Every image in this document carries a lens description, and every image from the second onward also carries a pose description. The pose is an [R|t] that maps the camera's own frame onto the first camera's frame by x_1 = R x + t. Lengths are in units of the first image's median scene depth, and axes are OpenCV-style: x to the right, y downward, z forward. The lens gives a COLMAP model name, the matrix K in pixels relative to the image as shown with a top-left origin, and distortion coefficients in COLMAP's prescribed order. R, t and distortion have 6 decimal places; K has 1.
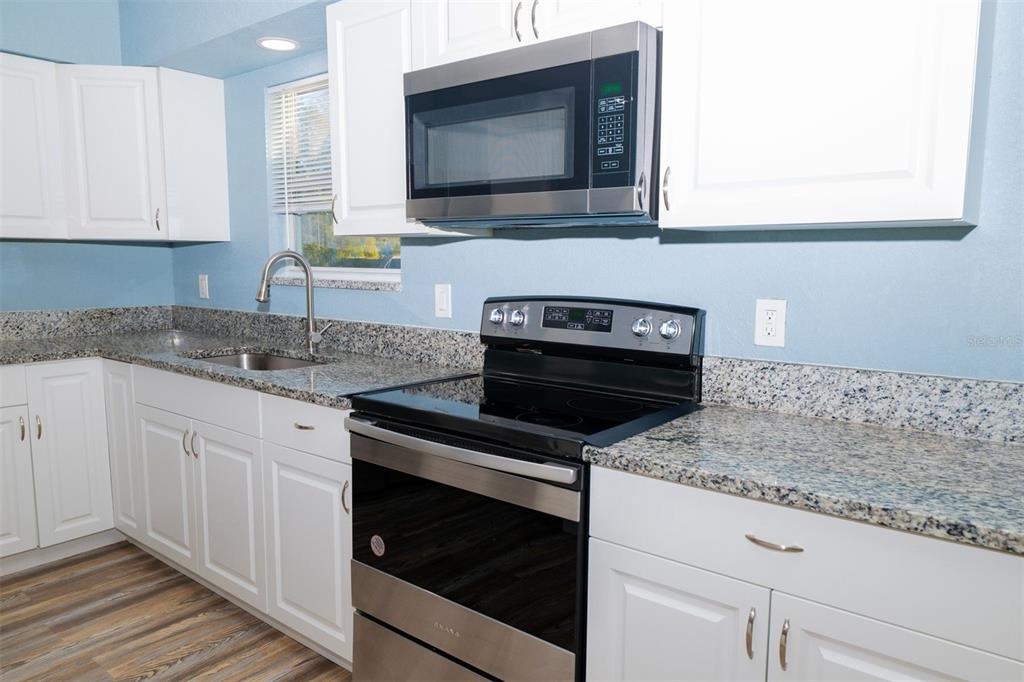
lens RADIAL K [[696.8, 0, 509.8], [0, 696.8, 338.2], [0, 0, 1]] dist [-0.001874, -0.003080]
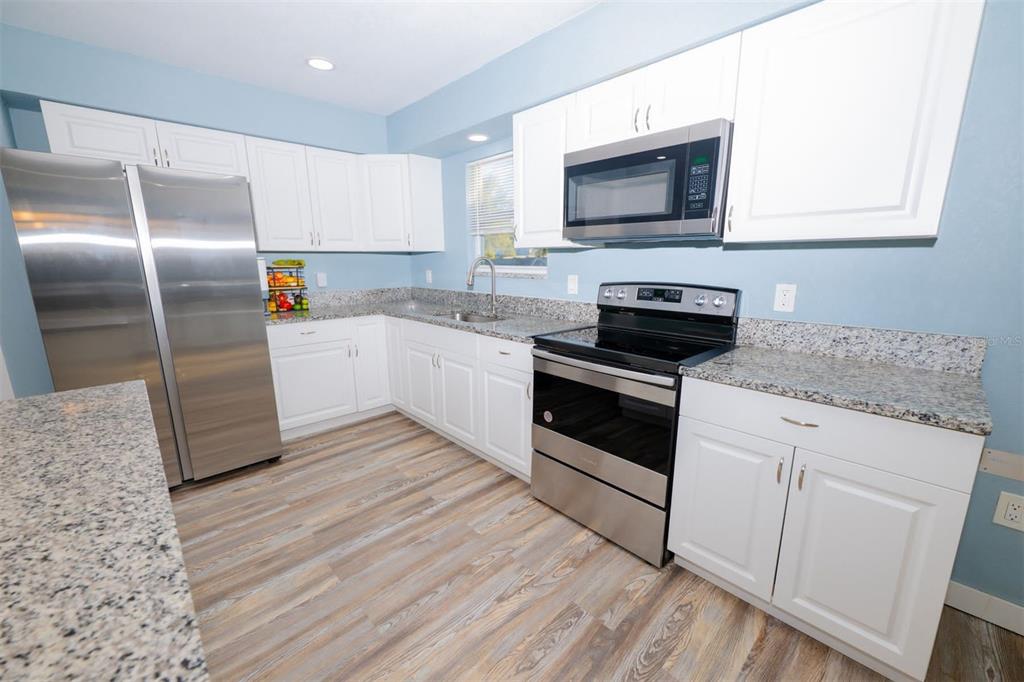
lens RADIAL K [[405.3, 0, 513.5], [0, 405.3, 344.7], [0, 0, 1]] dist [-0.002517, -0.000100]
pose [[0.990263, 0.020050, -0.137760, -0.127481], [-0.006885, 0.995416, 0.095390, 0.001480], [0.139041, -0.093512, 0.985862, -0.067856]]
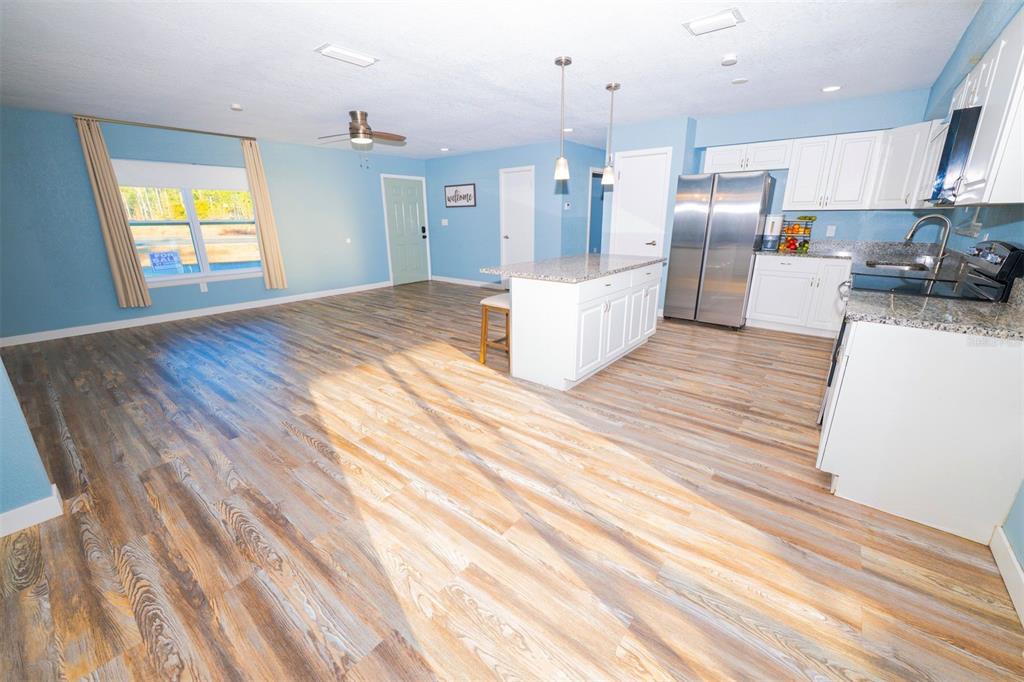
lens RADIAL K [[405.3, 0, 516.2], [0, 405.3, 338.8], [0, 0, 1]] dist [-0.002517, -0.000100]
pose [[-0.002175, 0.285849, -0.958272, 1.270603], [-0.109183, 0.952478, 0.284369, 0.021462], [0.994019, 0.105245, 0.029138, -0.269570]]
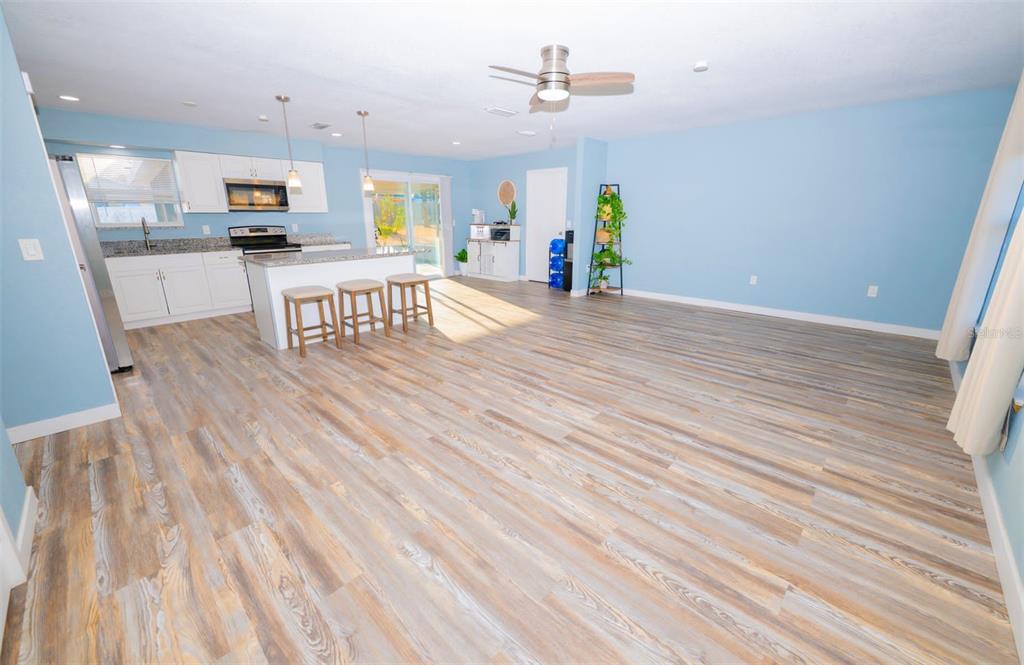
lens RADIAL K [[403.6, 0, 508.8], [0, 403.6, 329.2], [0, 0, 1]] dist [-0.004577, -0.000239]
pose [[0.084045, -0.284151, 0.955089, -2.879696], [0.123883, 0.954023, 0.272933, 0.088360], [-0.988731, 0.095380, 0.115382, -1.119361]]
